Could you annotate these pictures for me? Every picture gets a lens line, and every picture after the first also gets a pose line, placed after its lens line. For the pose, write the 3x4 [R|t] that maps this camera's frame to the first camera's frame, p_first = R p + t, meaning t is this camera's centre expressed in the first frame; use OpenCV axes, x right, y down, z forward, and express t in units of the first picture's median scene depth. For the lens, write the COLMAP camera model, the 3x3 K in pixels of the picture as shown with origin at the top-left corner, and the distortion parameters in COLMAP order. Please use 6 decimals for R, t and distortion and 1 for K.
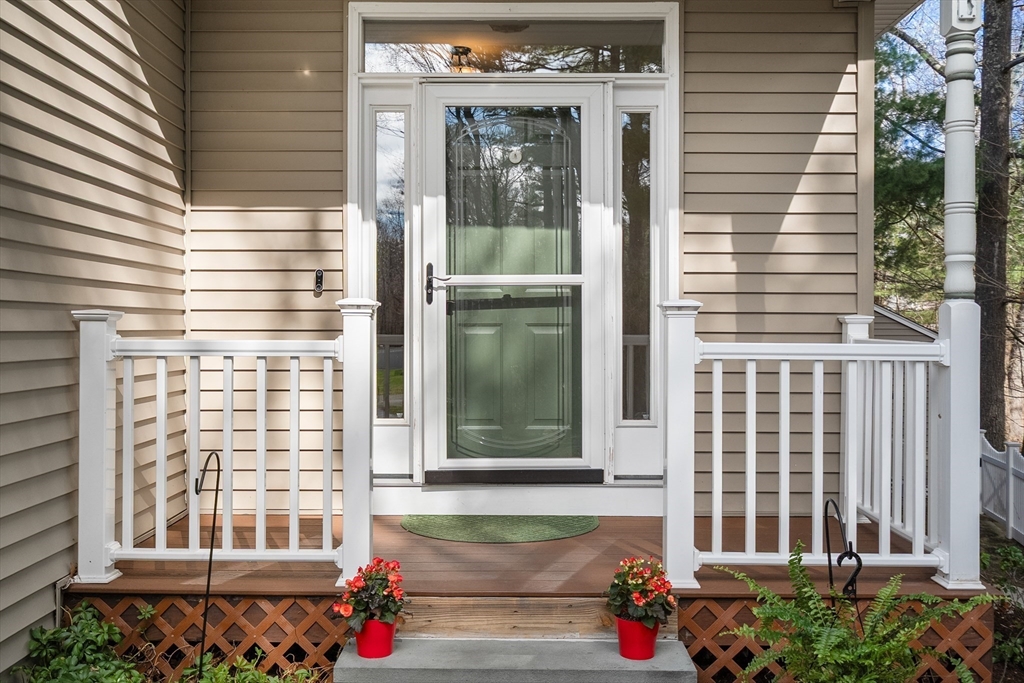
lens RADIAL K [[972.7, 0, 512.0], [0, 972.7, 341.5], [0, 0, 1]] dist [-0.001336, -0.010932]
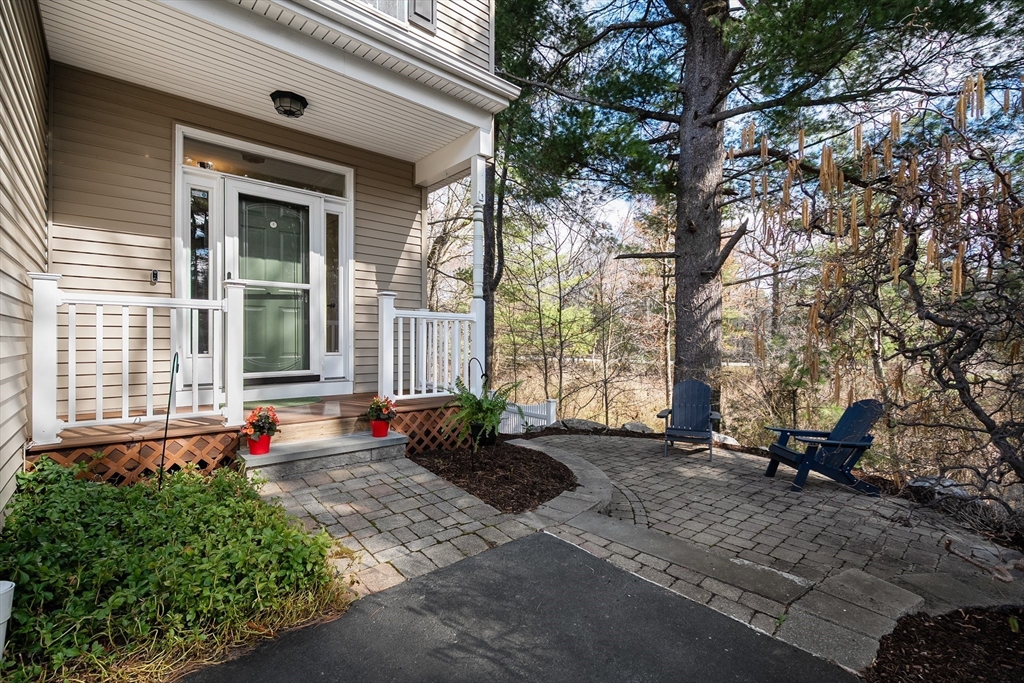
lens RADIAL K [[459.9, 0, 512.0], [0, 459.9, 341.5], [0, 0, 1]] dist [-0.002156, -0.000503]
pose [[0.751081, -0.000921, 0.660209, -0.262364], [0.004252, 0.999985, -0.003442, 0.062441], [-0.660196, 0.005392, 0.751074, -0.056324]]
